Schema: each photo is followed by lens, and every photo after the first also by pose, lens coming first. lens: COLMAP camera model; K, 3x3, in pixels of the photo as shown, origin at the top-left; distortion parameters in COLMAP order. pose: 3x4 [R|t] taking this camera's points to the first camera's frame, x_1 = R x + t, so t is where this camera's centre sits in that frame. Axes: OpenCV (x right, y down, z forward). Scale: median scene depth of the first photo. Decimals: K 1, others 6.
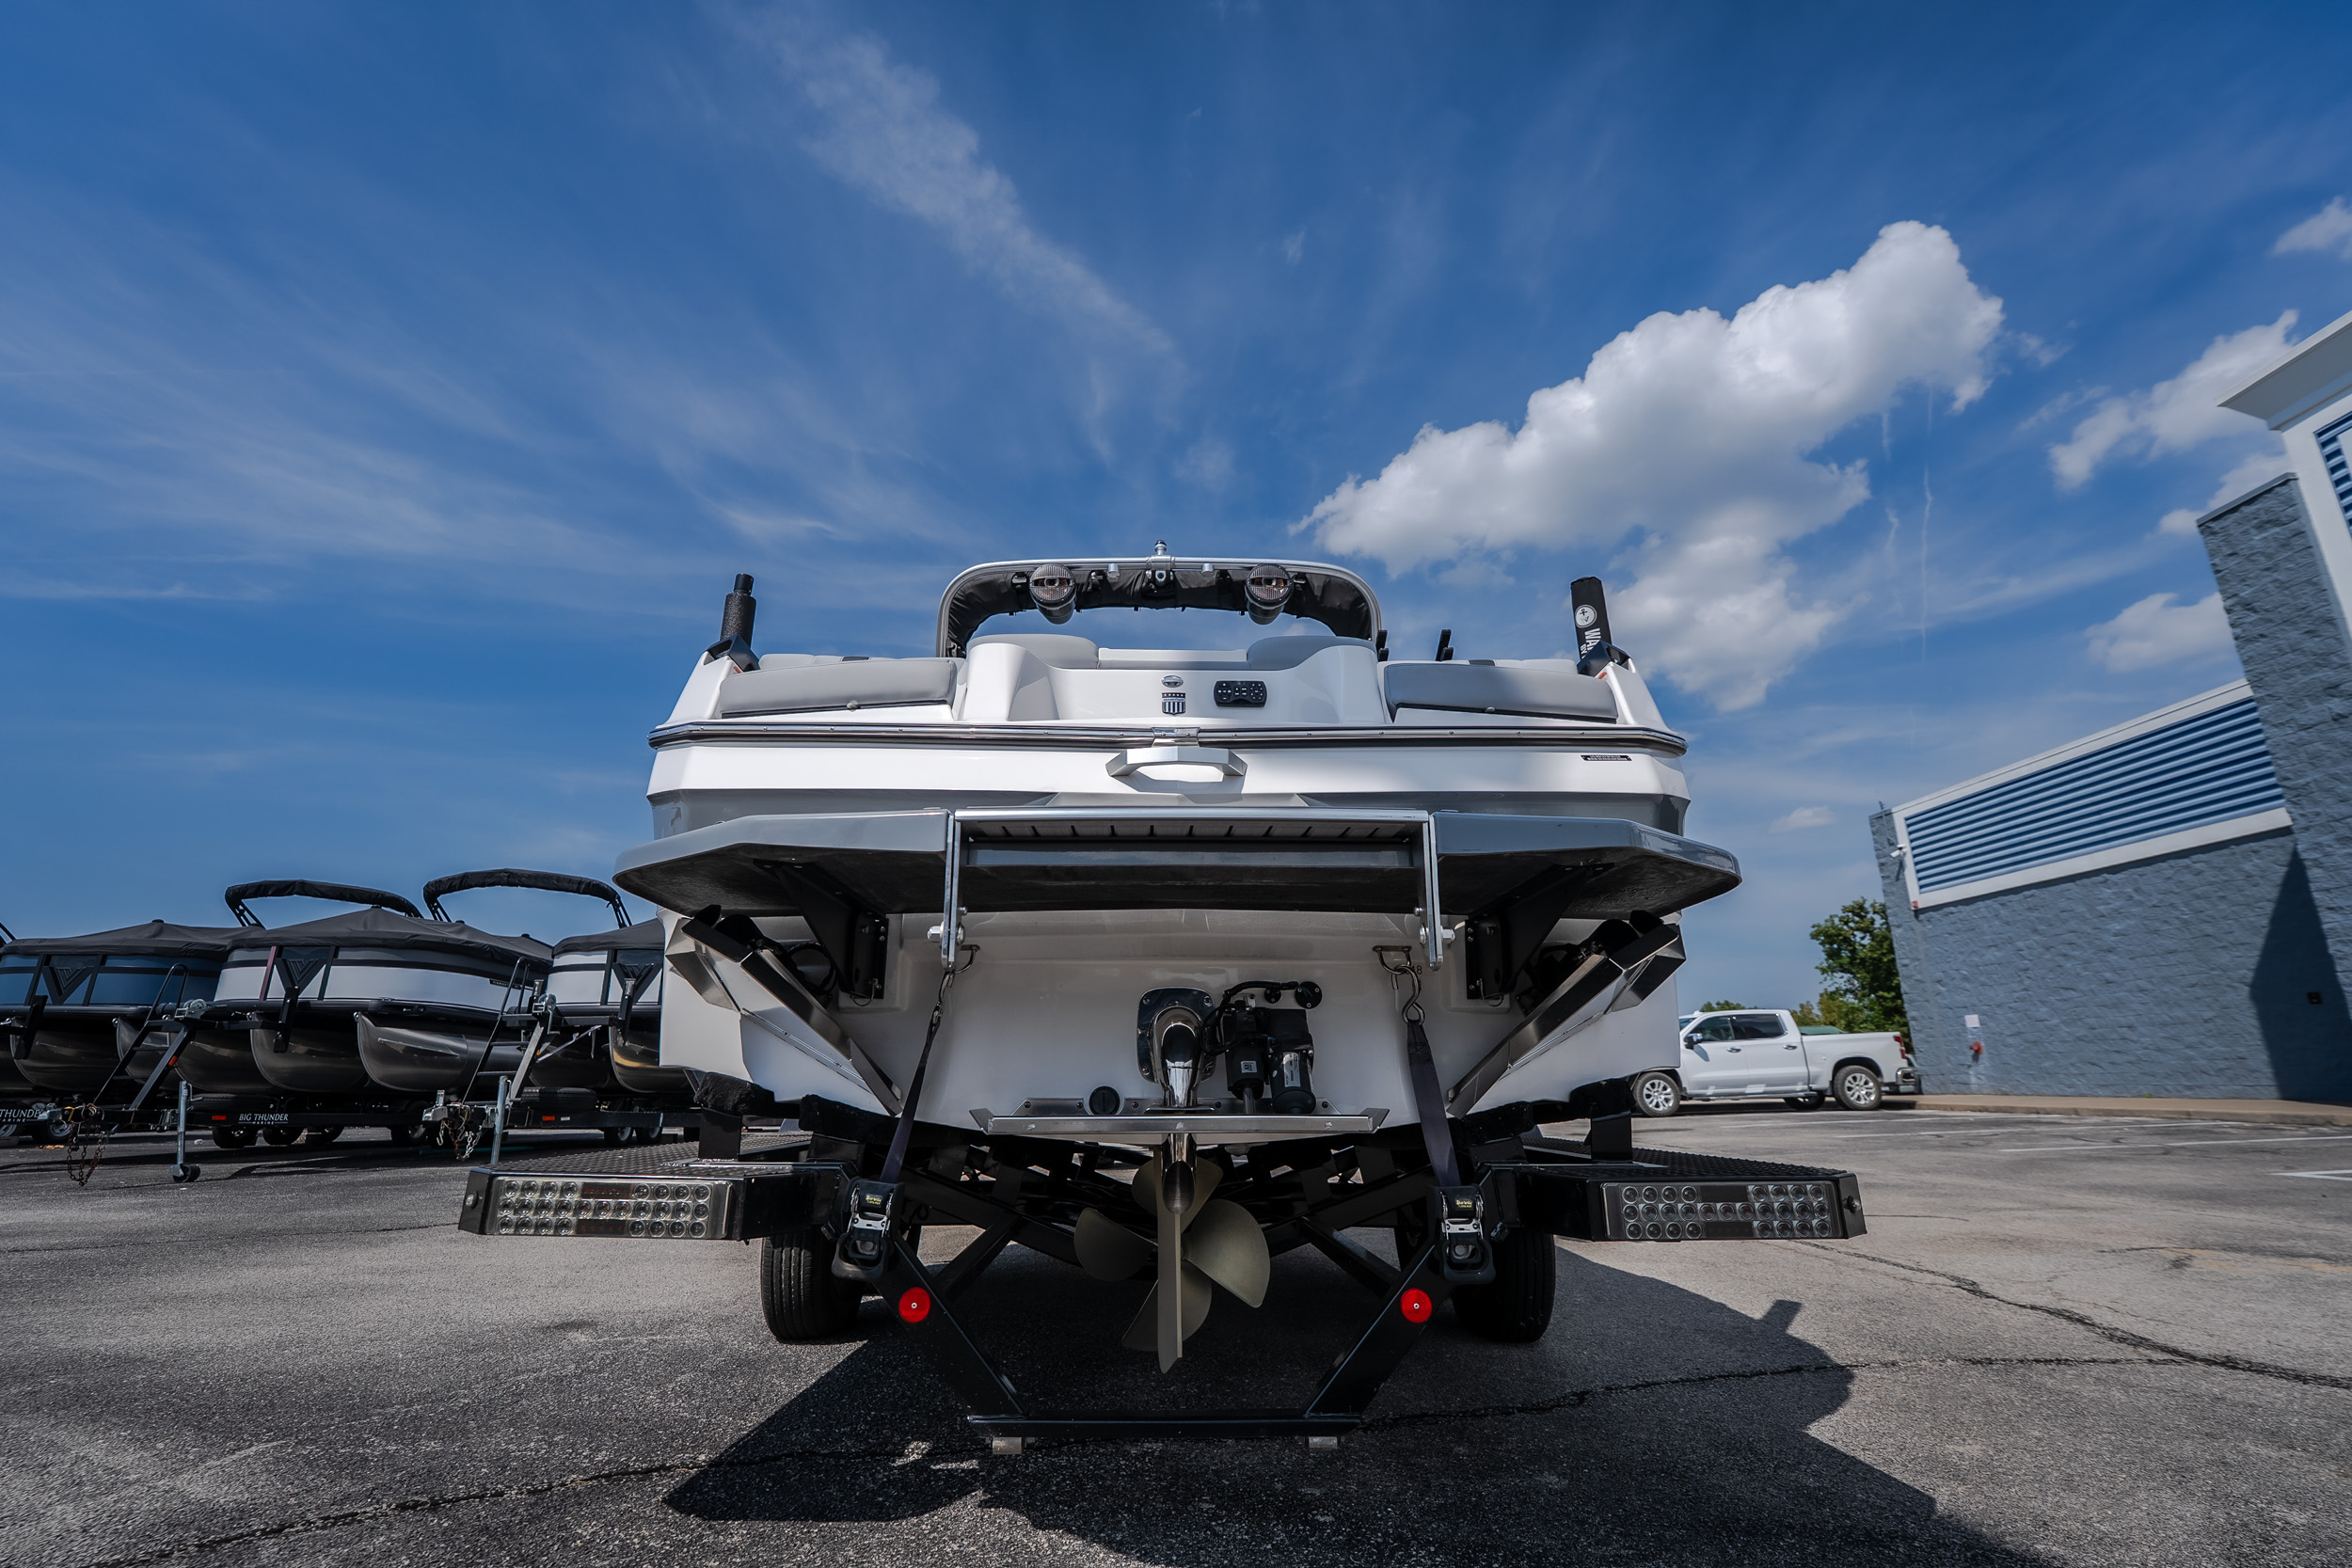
lens RADIAL K [[1056.3, 0, 1168.9], [0, 1056.3, 782.5], [0, 0, 1]] dist [-0.003346, 0.001792]
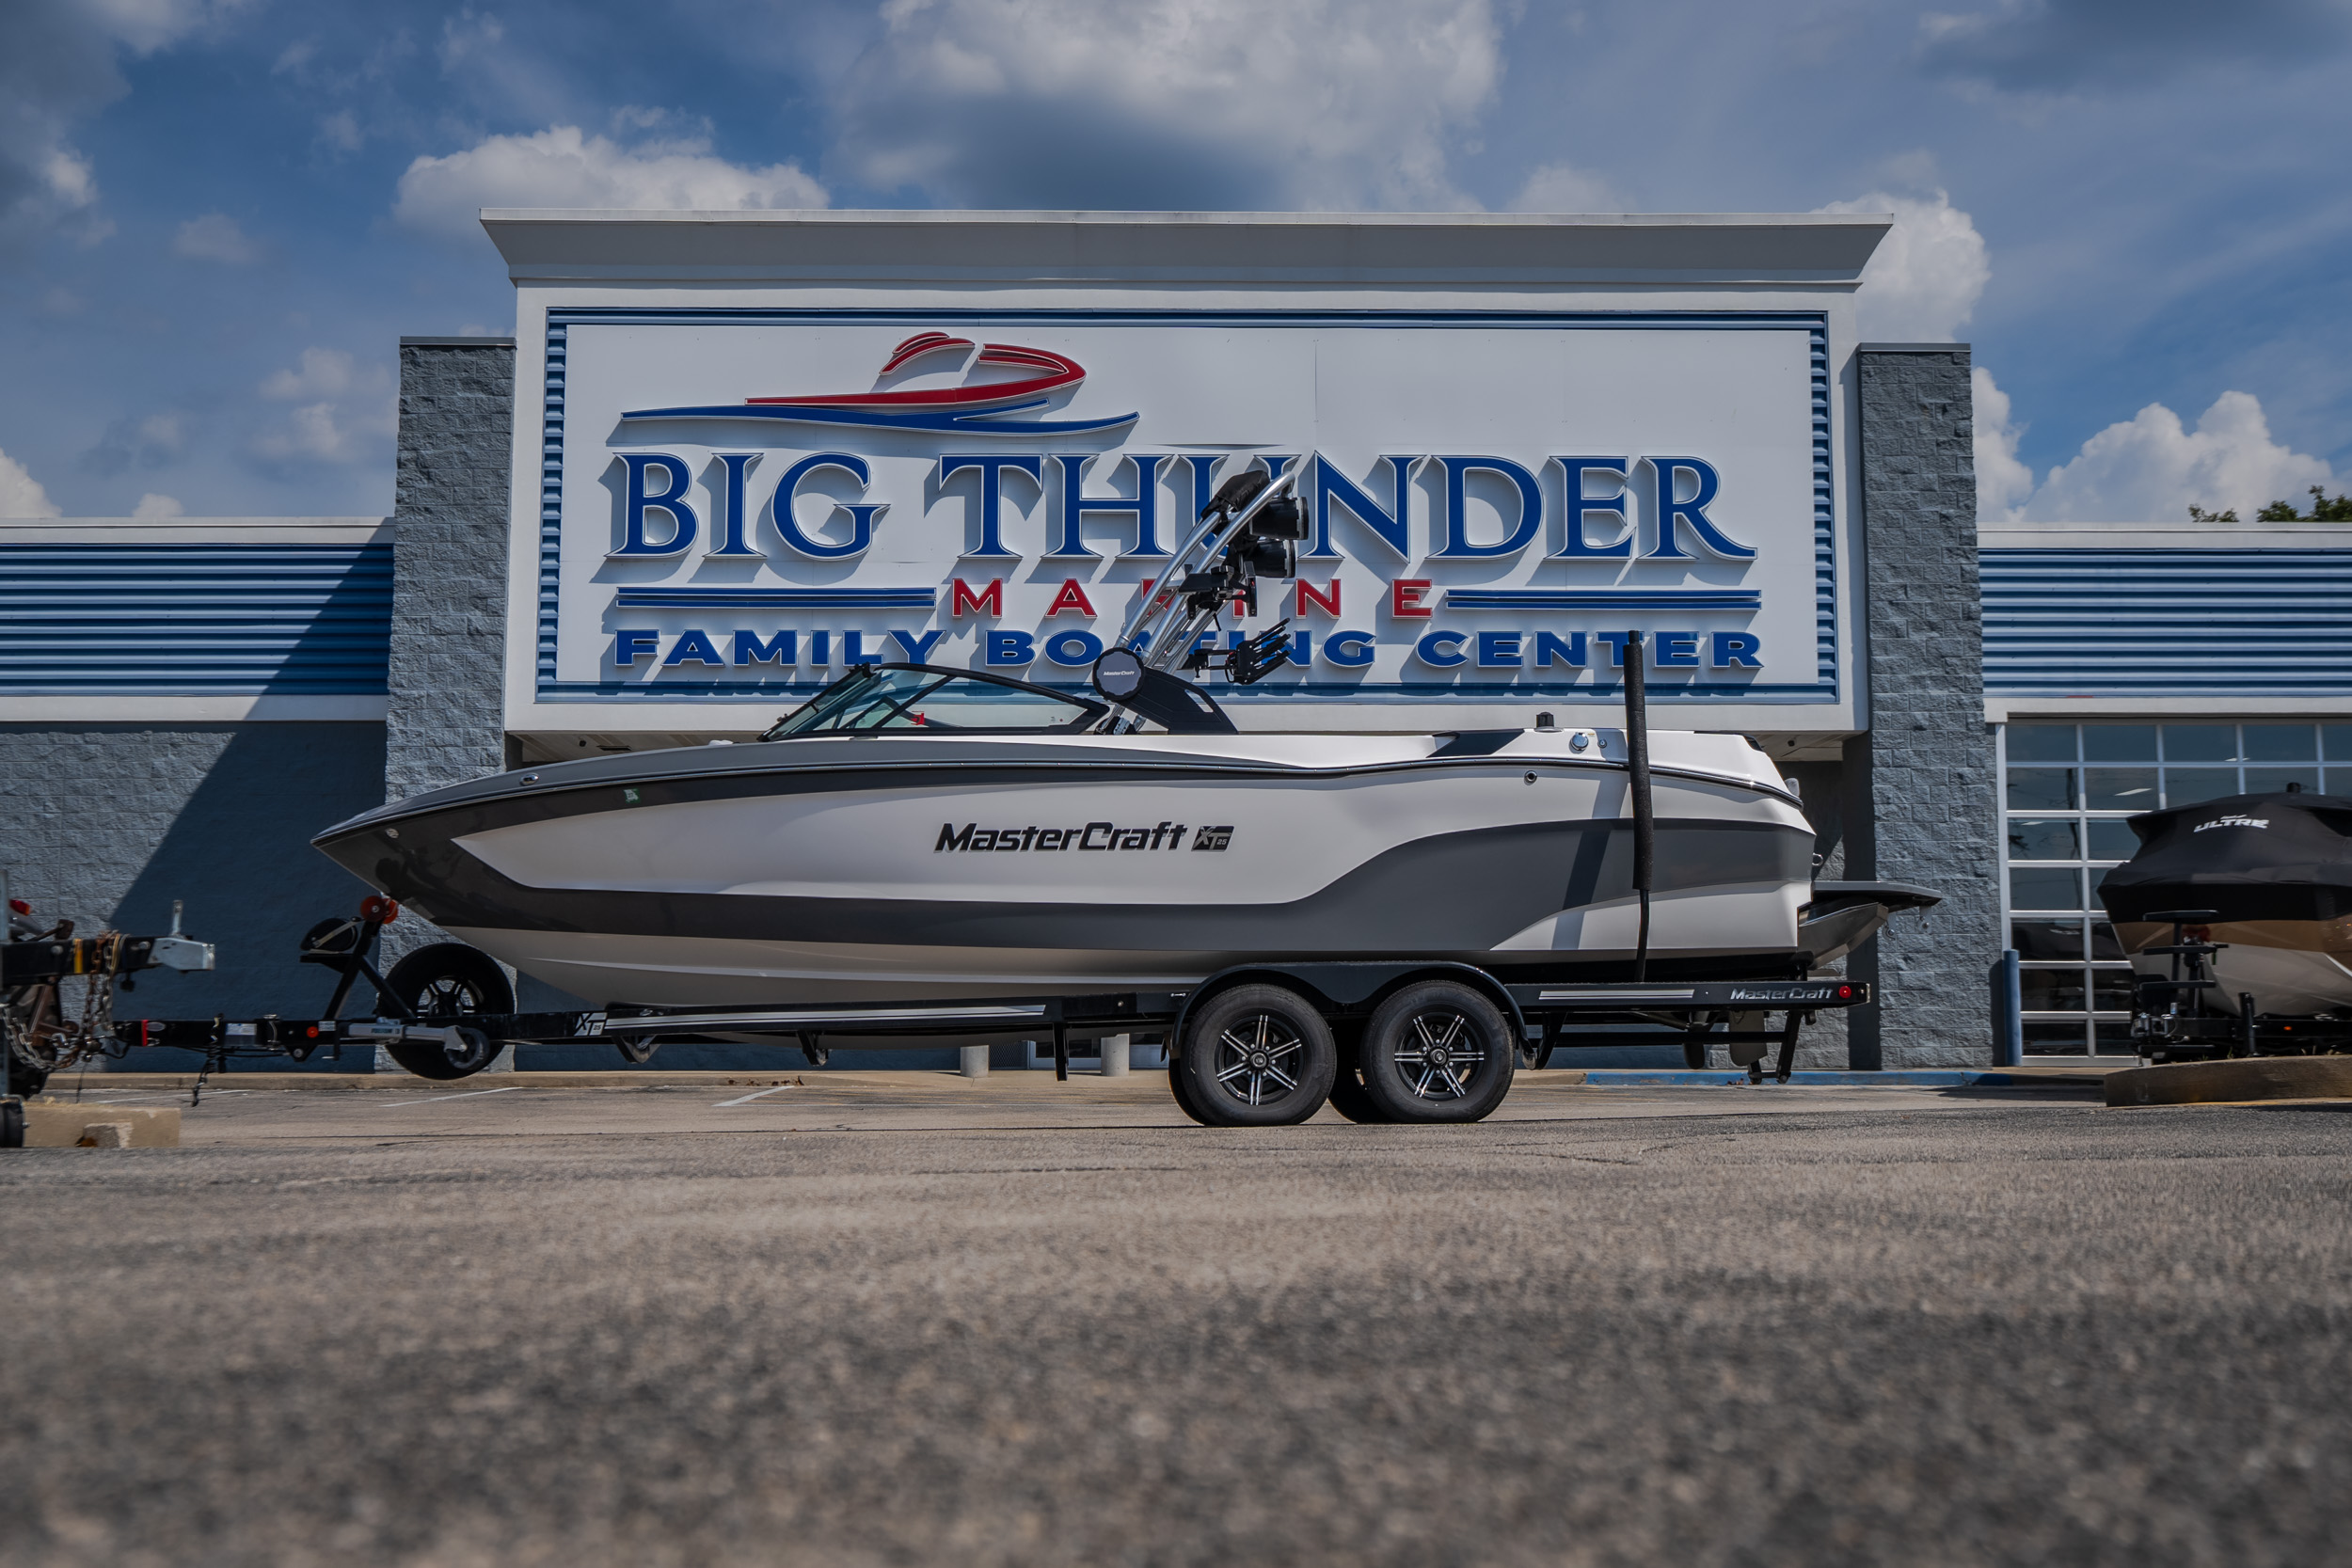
lens RADIAL K [[2673.0, 0, 1161.4], [0, 2673.0, 771.4], [0, 0, 1]] dist [0.005200, 0.000000]
pose [[-0.012498, 0.124833, 0.992099, -1.305000], [-0.269216, 0.955119, -0.123572, 0.205332], [-0.962999, -0.268634, 0.021670, 0.473512]]
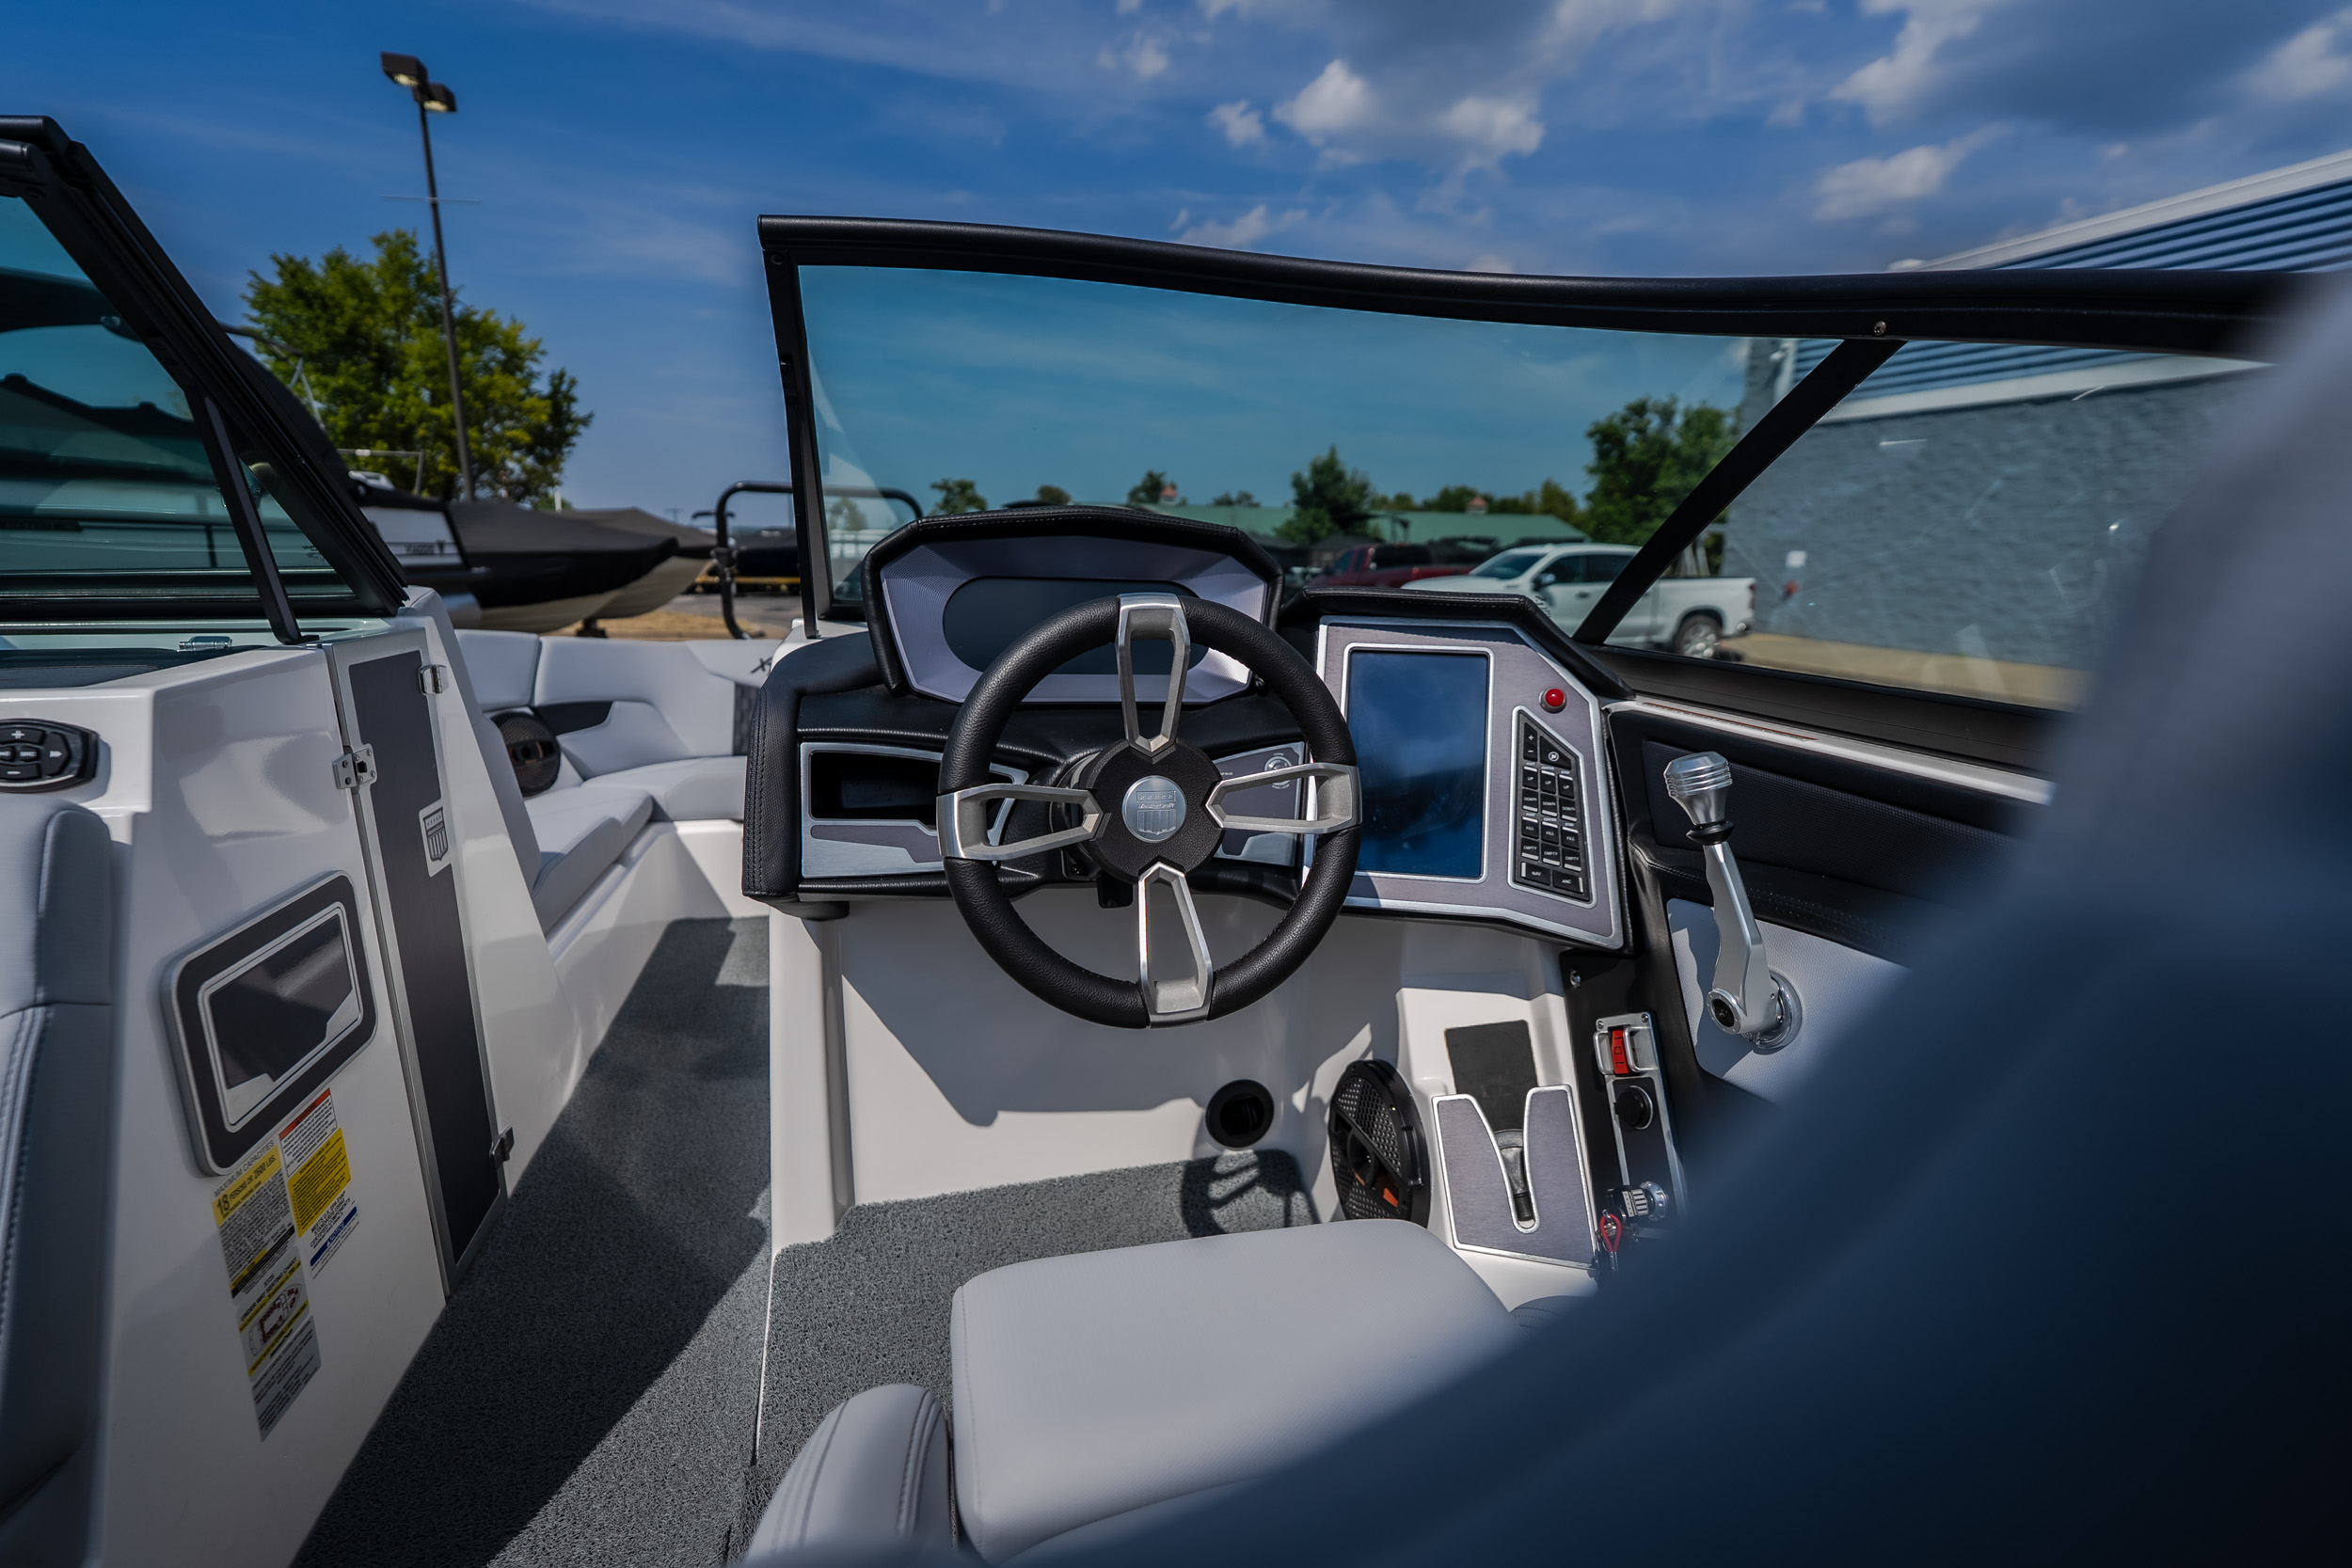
lens RADIAL K [[1056.3, 0, 1161.8], [0, 1056.3, 767.9], [0, 0, 1]] dist [-0.003346, 0.001792]
pose [[0.972849, -0.016340, 0.230865, 0.028994], [-0.094556, 0.882398, 0.460905, 0.035684], [-0.211246, -0.470220, 0.856895, 0.530714]]
